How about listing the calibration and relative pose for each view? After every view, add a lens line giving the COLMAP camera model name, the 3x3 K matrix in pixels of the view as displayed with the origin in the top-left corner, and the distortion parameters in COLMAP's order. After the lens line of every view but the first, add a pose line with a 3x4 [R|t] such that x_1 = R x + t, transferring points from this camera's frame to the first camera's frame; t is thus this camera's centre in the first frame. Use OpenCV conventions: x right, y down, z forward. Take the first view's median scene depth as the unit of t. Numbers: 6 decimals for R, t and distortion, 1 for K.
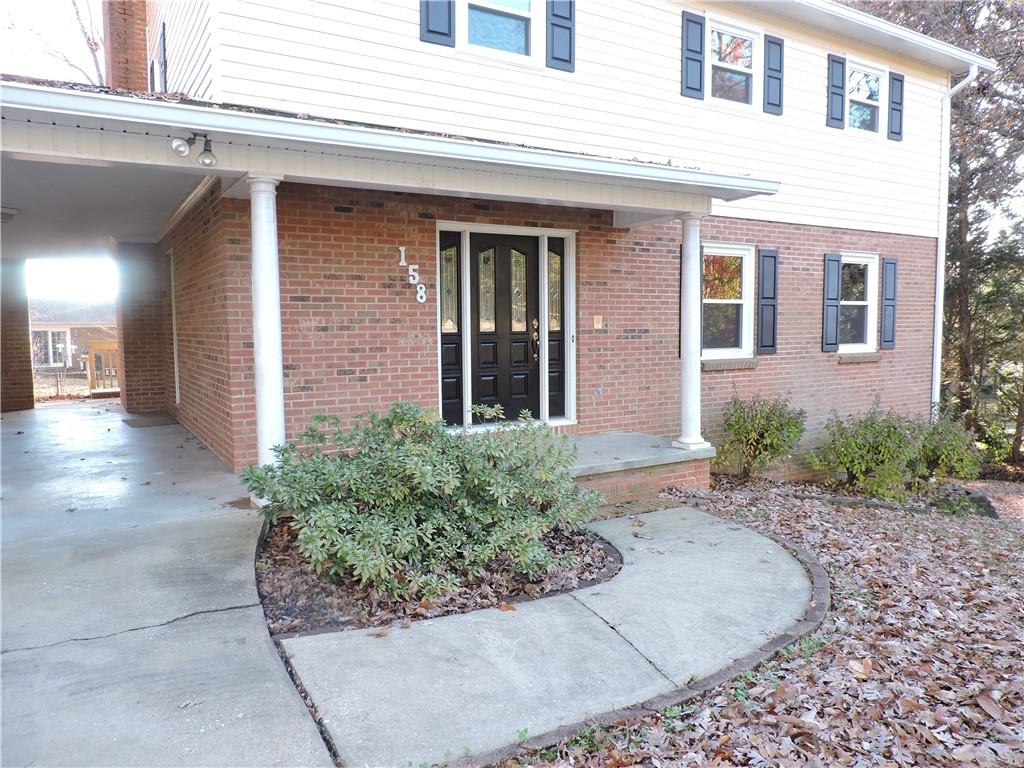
lens RADIAL K [[730.9, 0, 512.0], [0, 730.9, 384.0], [0, 0, 1]] dist [-0.016836, 0.001749]
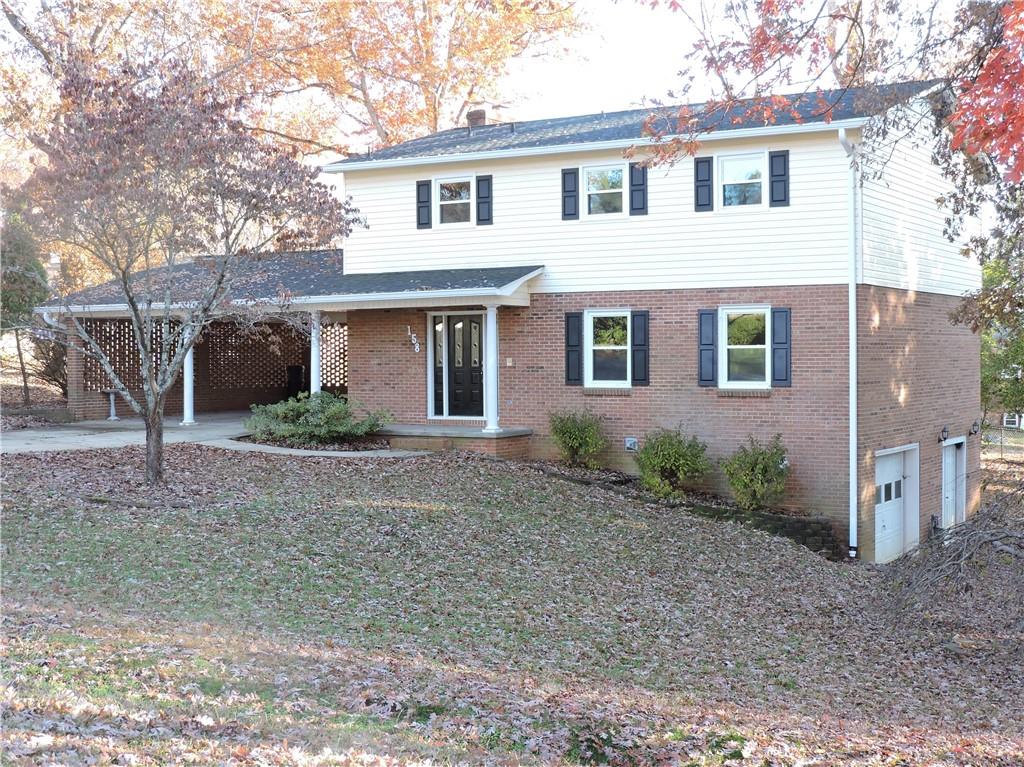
lens RADIAL K [[1419.2, 0, 512.0], [0, 1419.2, 383.5], [0, 0, 1]] dist [0.002191, -0.001374]
pose [[0.463964, 0.020369, -0.885620, 2.542838], [-0.075728, 0.996988, -0.016742, 0.017589], [0.882611, 0.074834, 0.464109, -0.444375]]
